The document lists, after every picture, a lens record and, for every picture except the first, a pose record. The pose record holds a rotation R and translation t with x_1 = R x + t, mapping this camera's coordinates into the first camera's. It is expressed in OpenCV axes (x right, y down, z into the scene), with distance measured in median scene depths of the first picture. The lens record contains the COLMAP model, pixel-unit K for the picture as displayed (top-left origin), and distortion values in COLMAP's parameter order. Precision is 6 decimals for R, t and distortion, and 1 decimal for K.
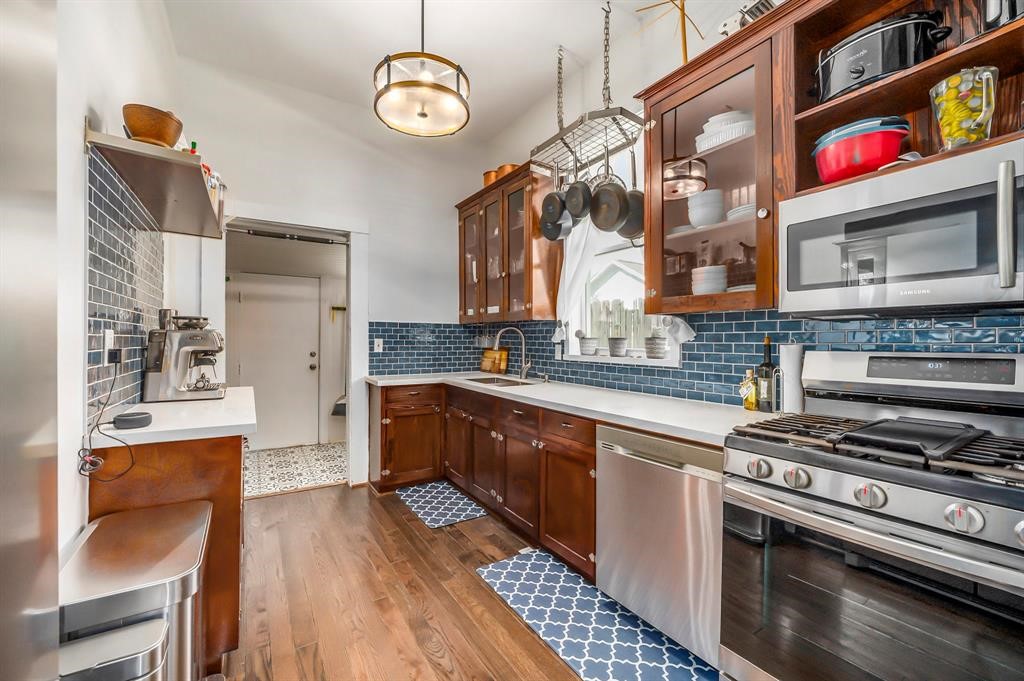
lens RADIAL K [[411.9, 0, 513.0], [0, 411.9, 339.5], [0, 0, 1]] dist [-0.025351, -0.000025]
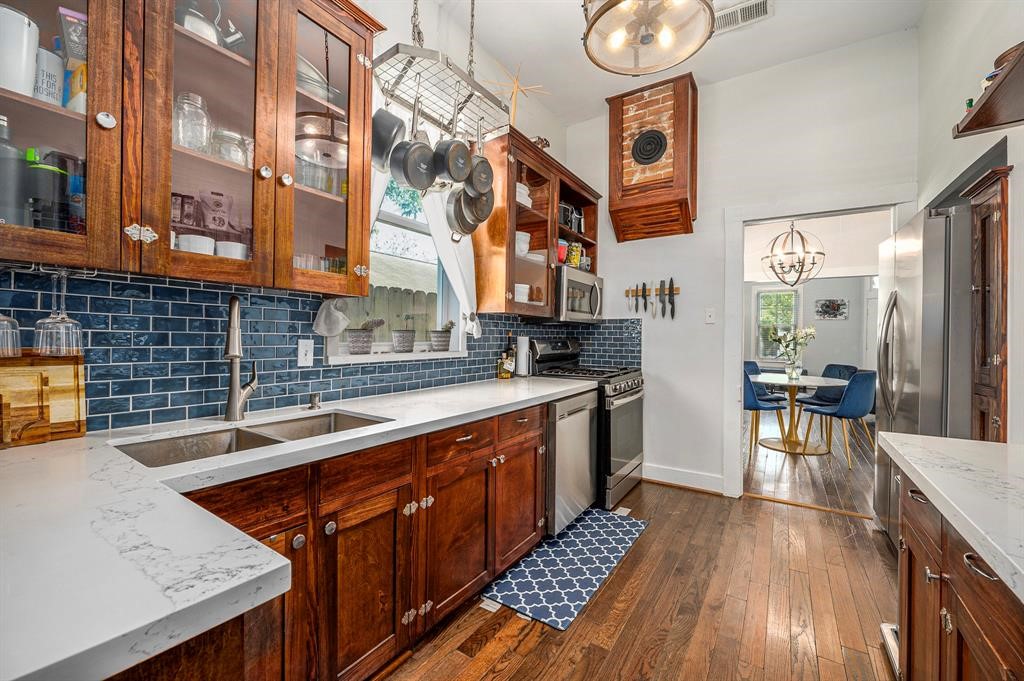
lens RADIAL K [[411.9, 0, 513.5], [0, 411.9, 338.6], [0, 0, 1]] dist [-0.025351, -0.000025]
pose [[-0.397606, -0.016588, 0.917406, -0.711791], [-0.013754, 0.999832, 0.012118, 0.000101], [-0.917453, -0.007800, -0.397767, 1.321401]]
